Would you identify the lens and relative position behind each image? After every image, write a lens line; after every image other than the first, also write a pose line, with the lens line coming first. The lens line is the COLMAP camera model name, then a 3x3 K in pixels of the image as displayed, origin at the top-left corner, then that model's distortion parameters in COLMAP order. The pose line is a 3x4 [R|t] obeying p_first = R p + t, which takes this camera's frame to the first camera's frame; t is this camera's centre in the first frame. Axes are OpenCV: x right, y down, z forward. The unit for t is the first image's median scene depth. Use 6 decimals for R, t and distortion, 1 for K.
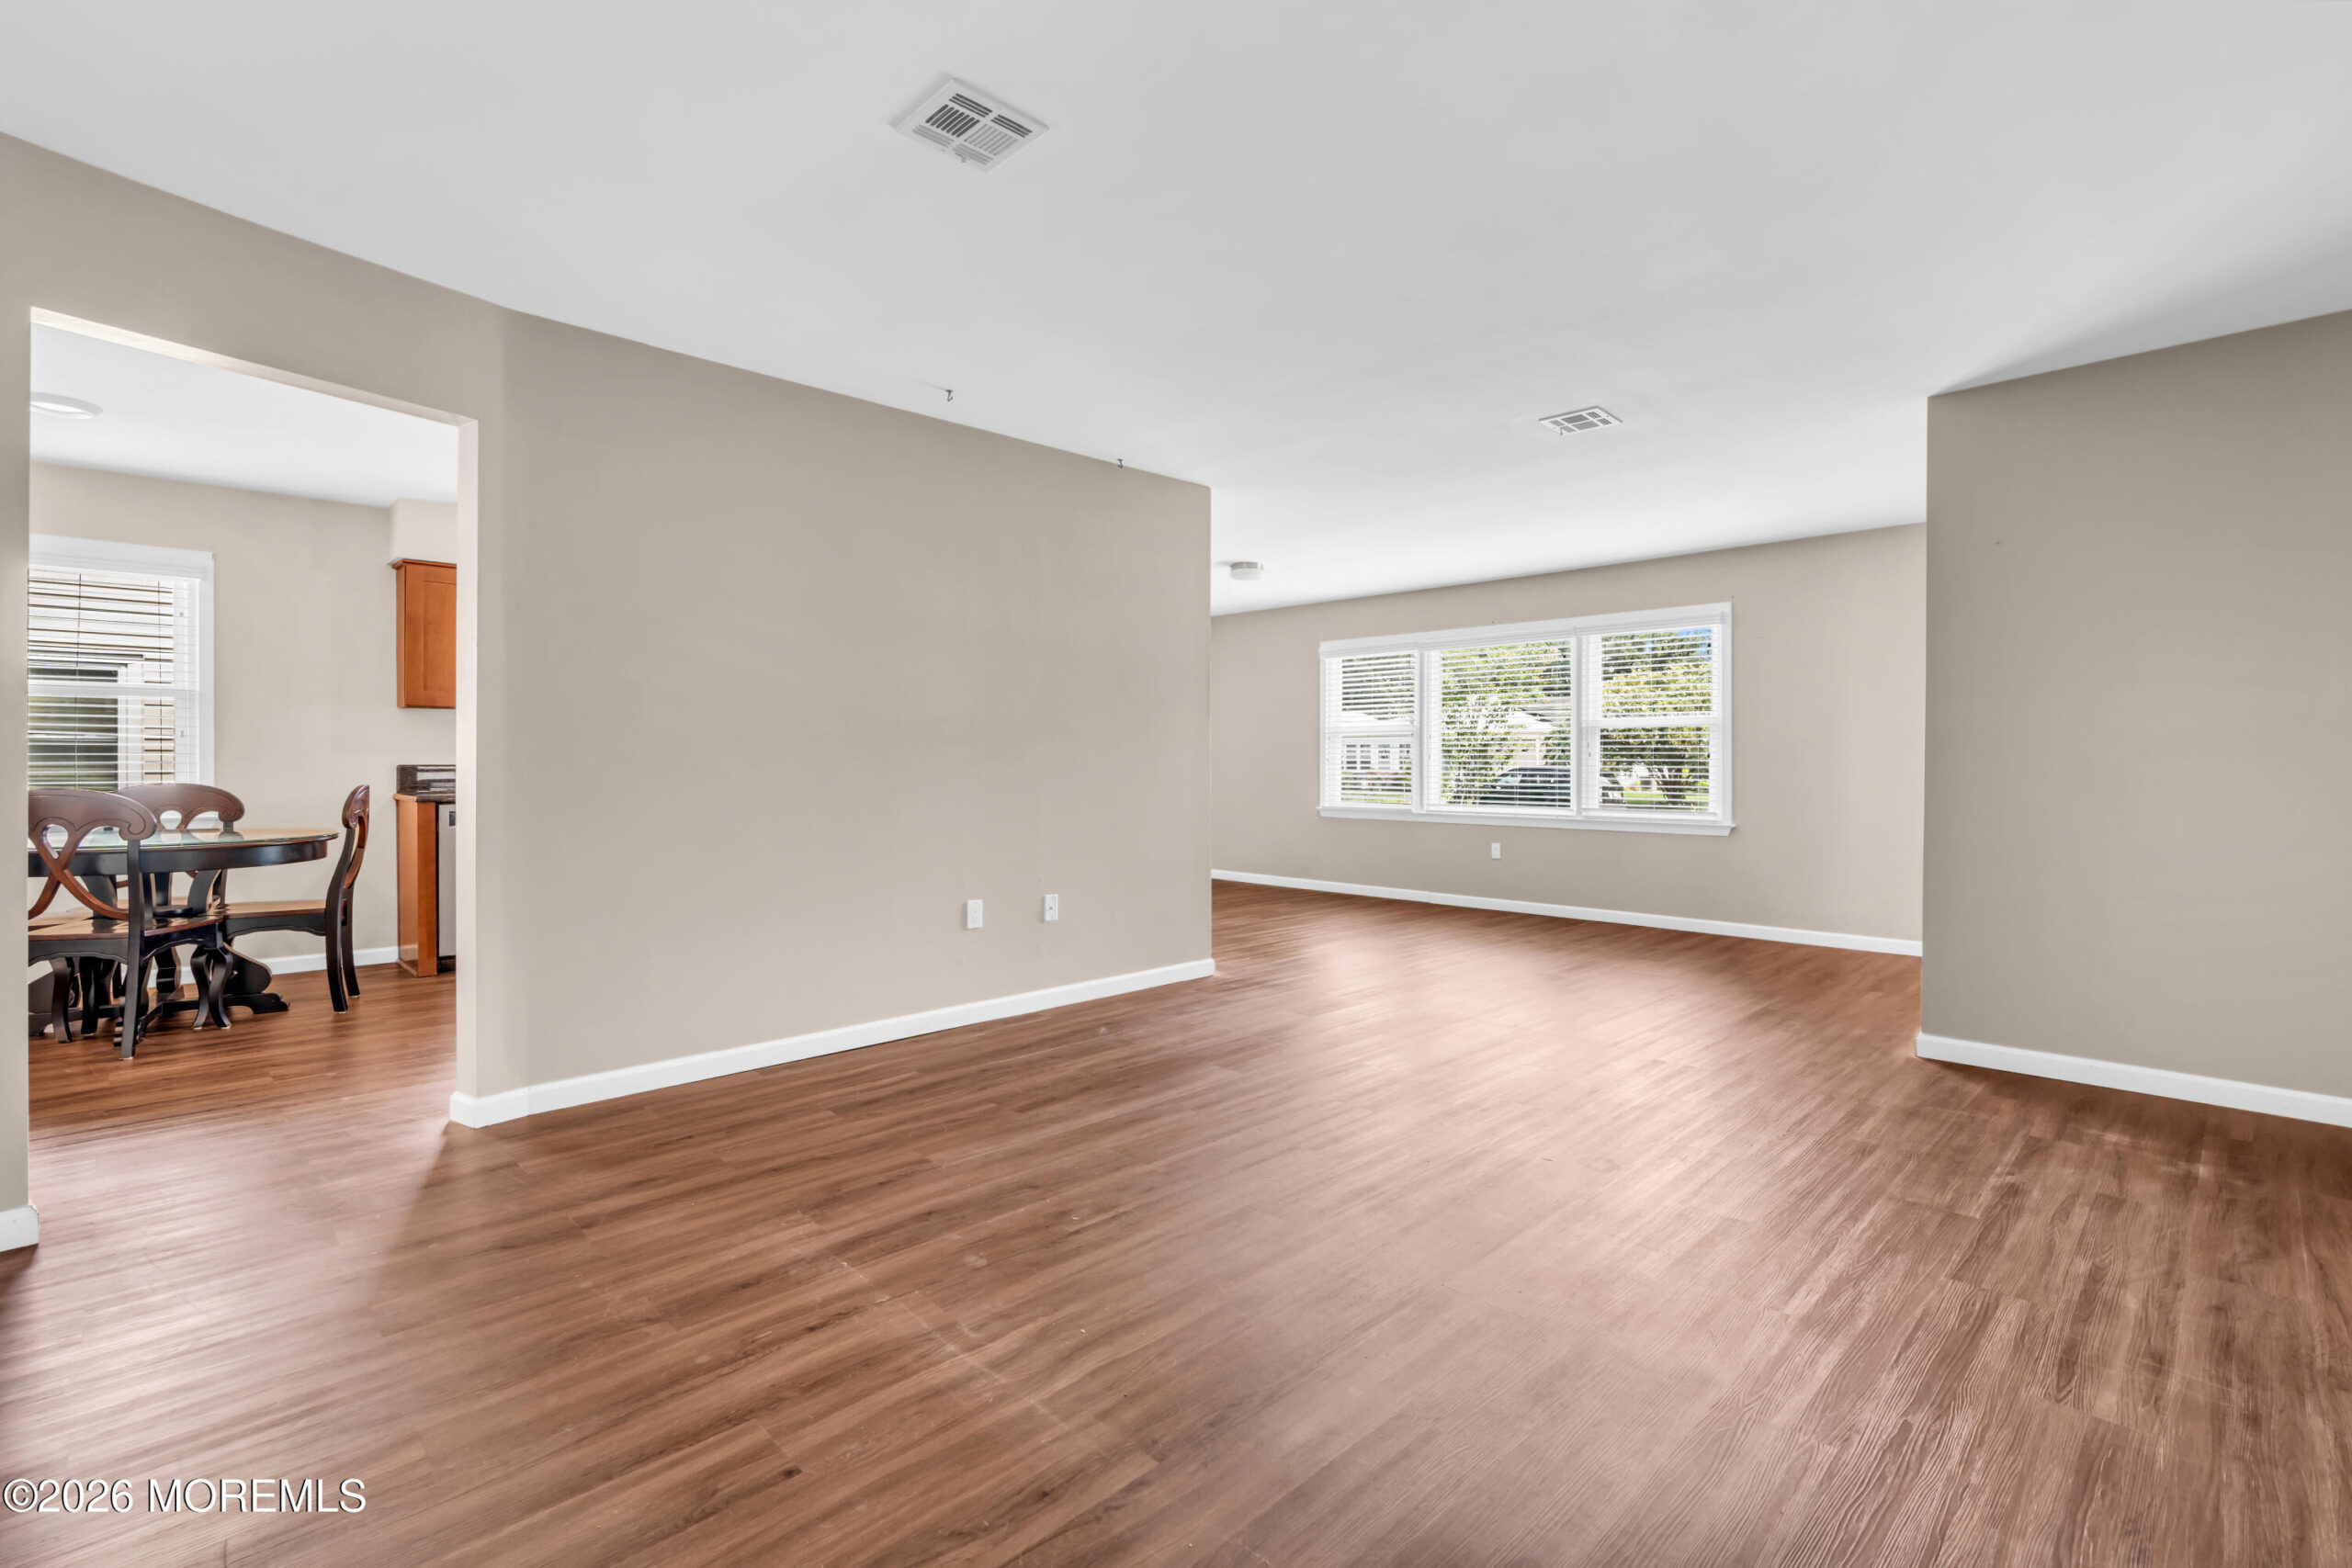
lens RADIAL K [[1015.4, 0, 1172.2], [0, 1015.4, 772.8], [0, 0, 1]] dist [-0.001628, 0.000121]
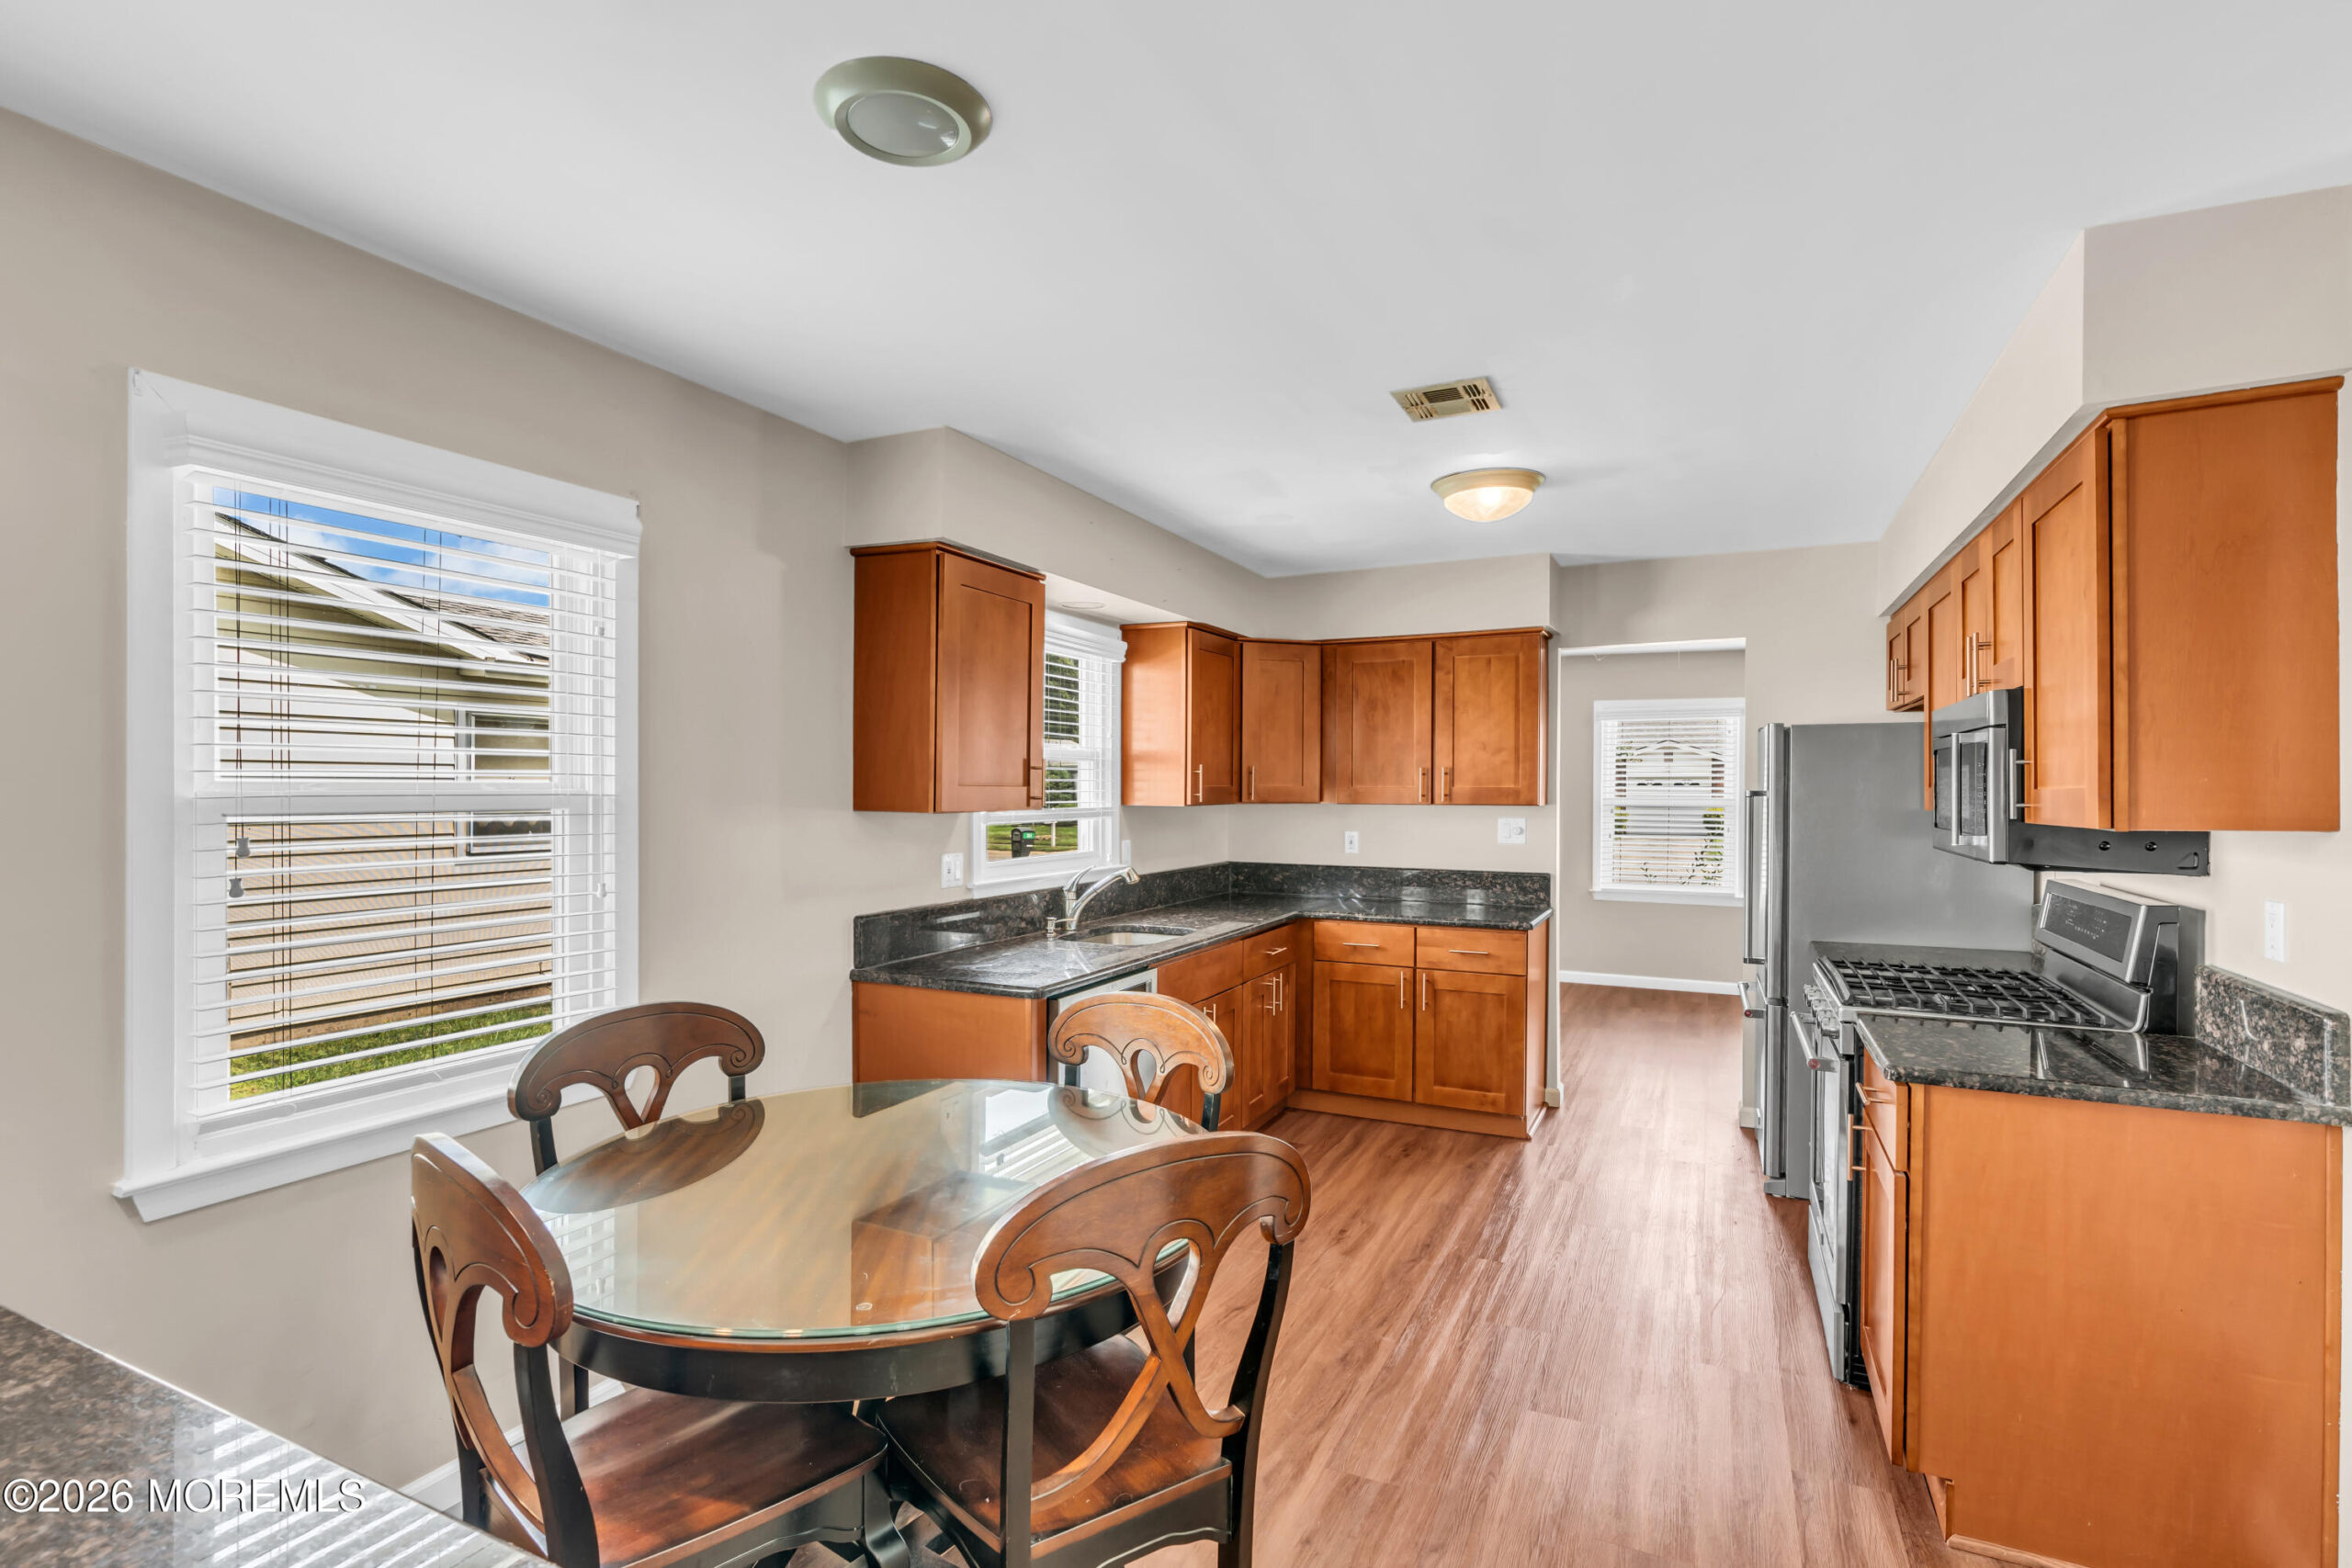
lens RADIAL K [[1098.0, 0, 1143.8], [0, 1098.0, 804.4], [0, 0, 1]] dist [-0.001897, 0.000205]
pose [[0.941537, 0.000099, 0.336909, -0.871381], [-0.002057, 0.999983, 0.005456, -0.077347], [-0.336902, -0.005830, 0.941522, 0.433779]]
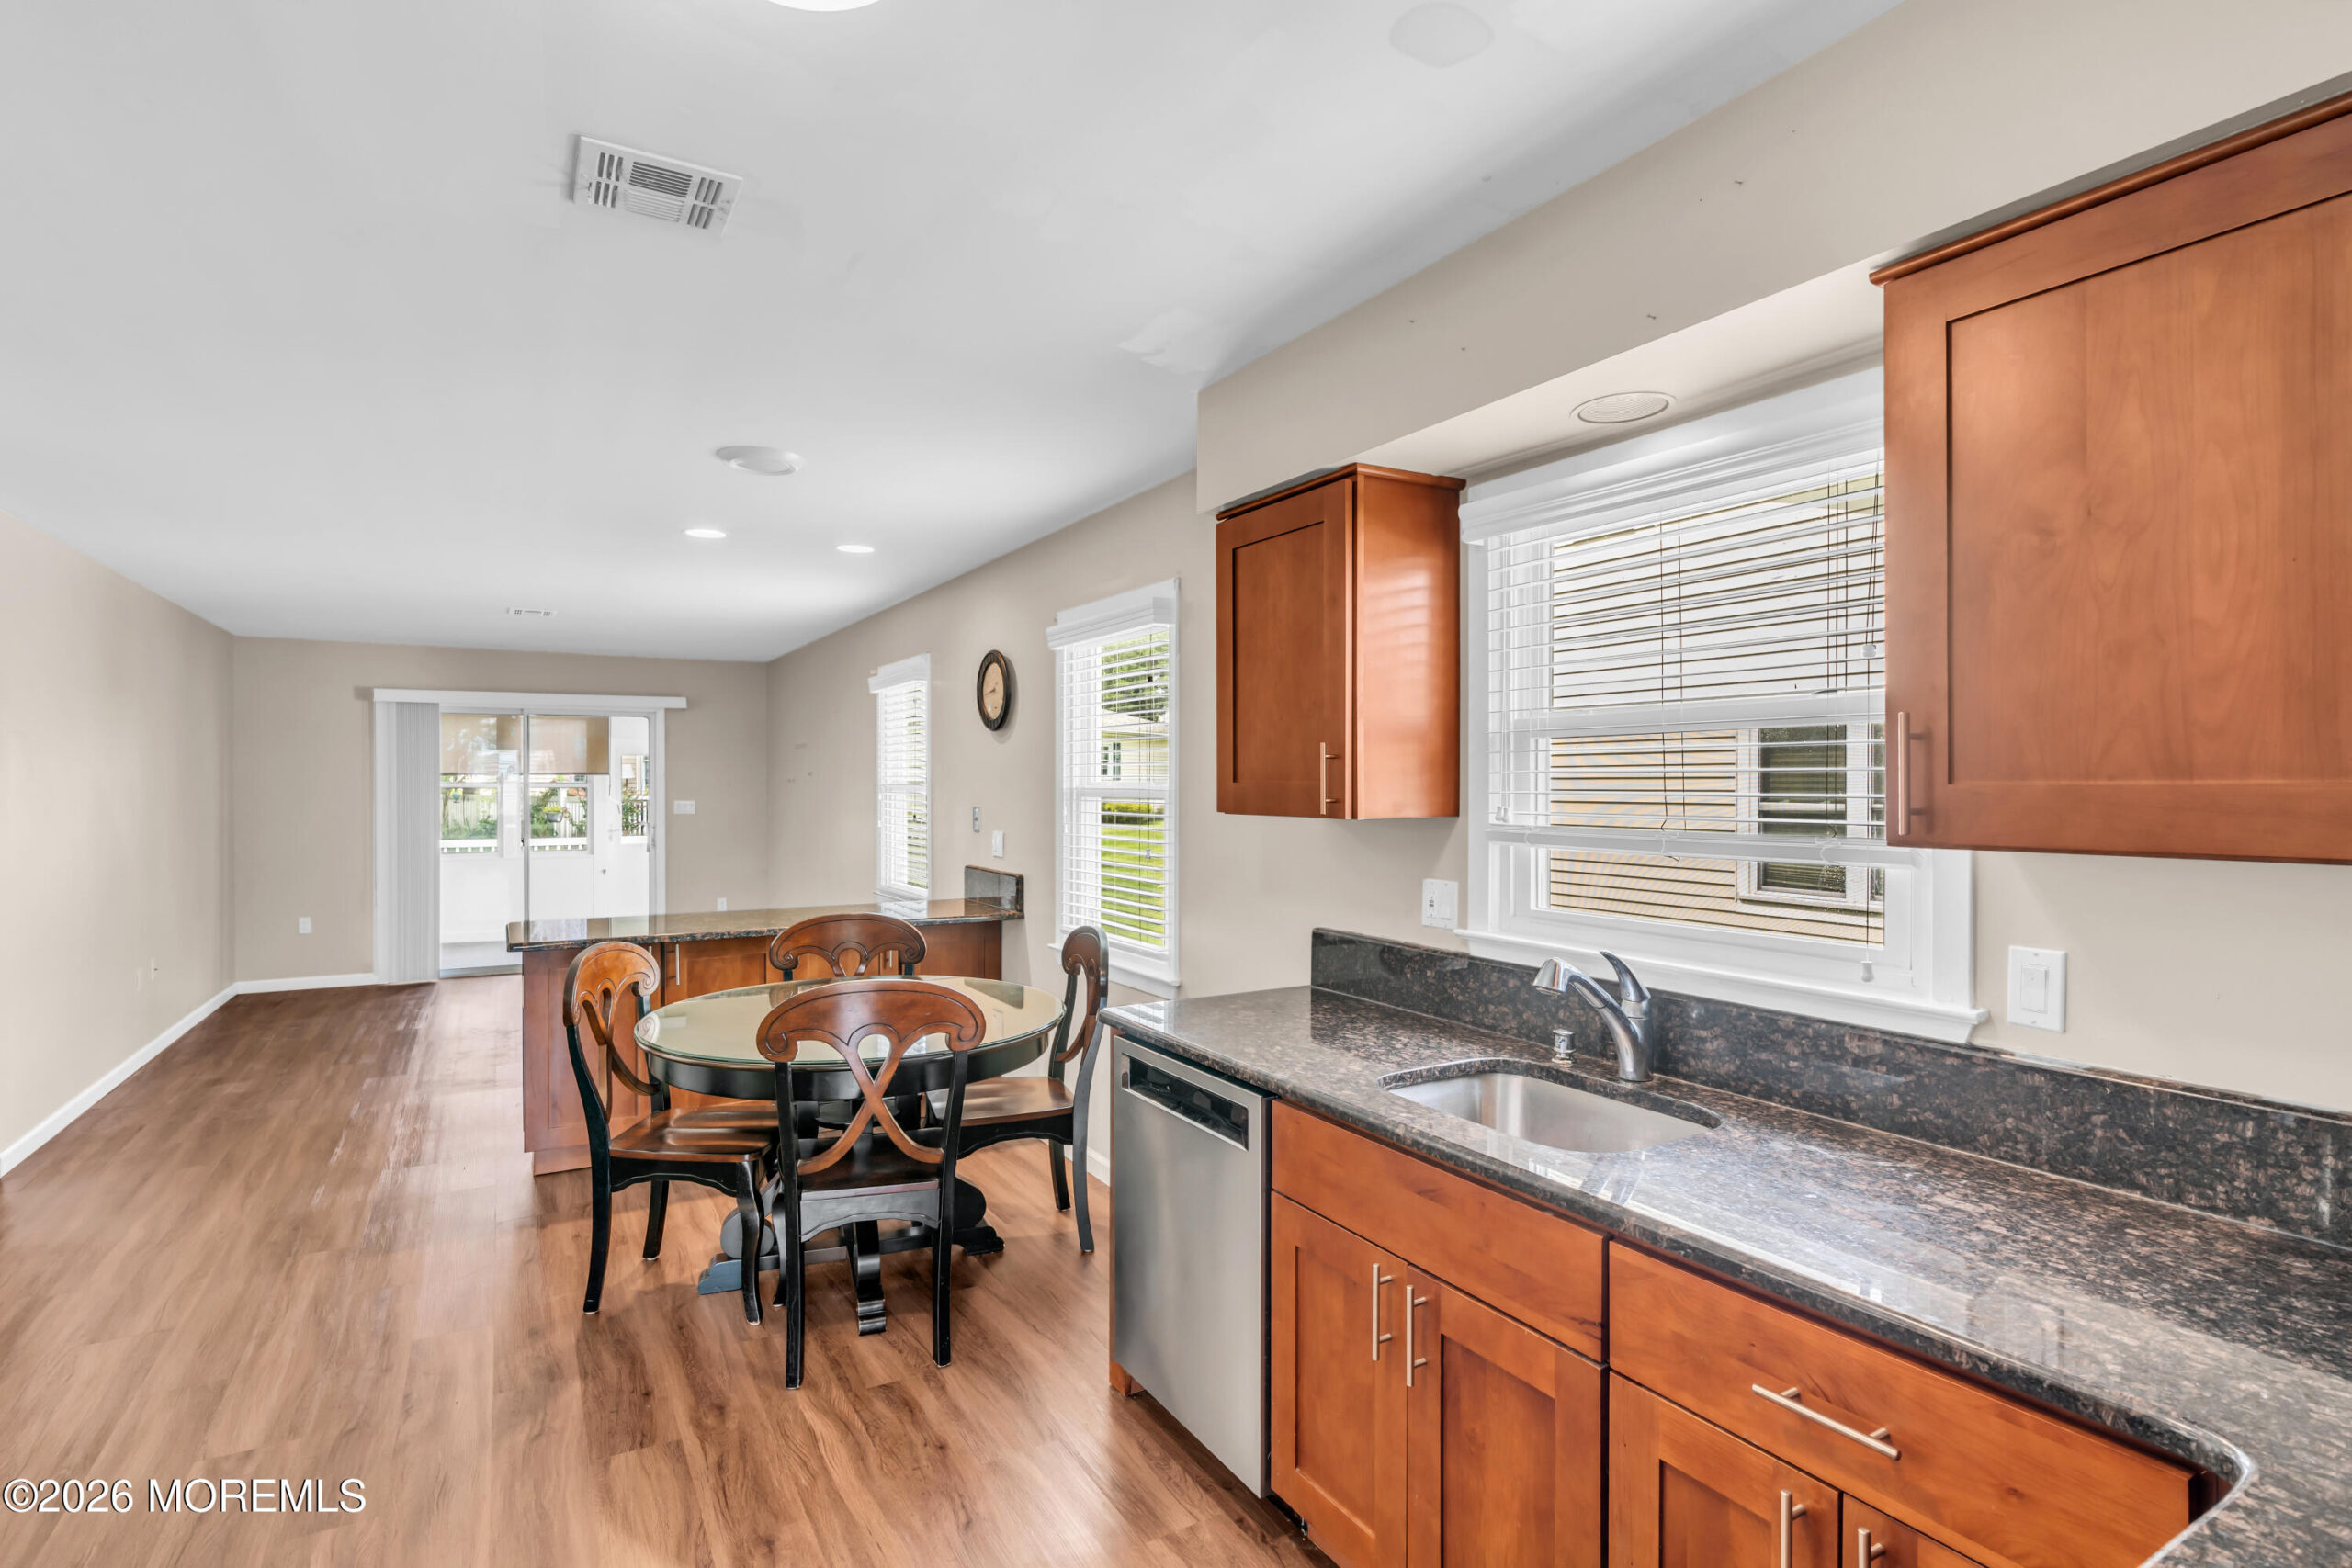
lens RADIAL K [[1127.8, 0, 1177.7], [0, 1127.8, 767.9], [0, 0, 1]] dist [0.000448, 0.000734]
pose [[-0.205714, -0.009962, -0.978561, -0.238058], [-0.010568, 0.999912, -0.007958, -0.086488], [0.978555, 0.008705, -0.205802, 1.115623]]
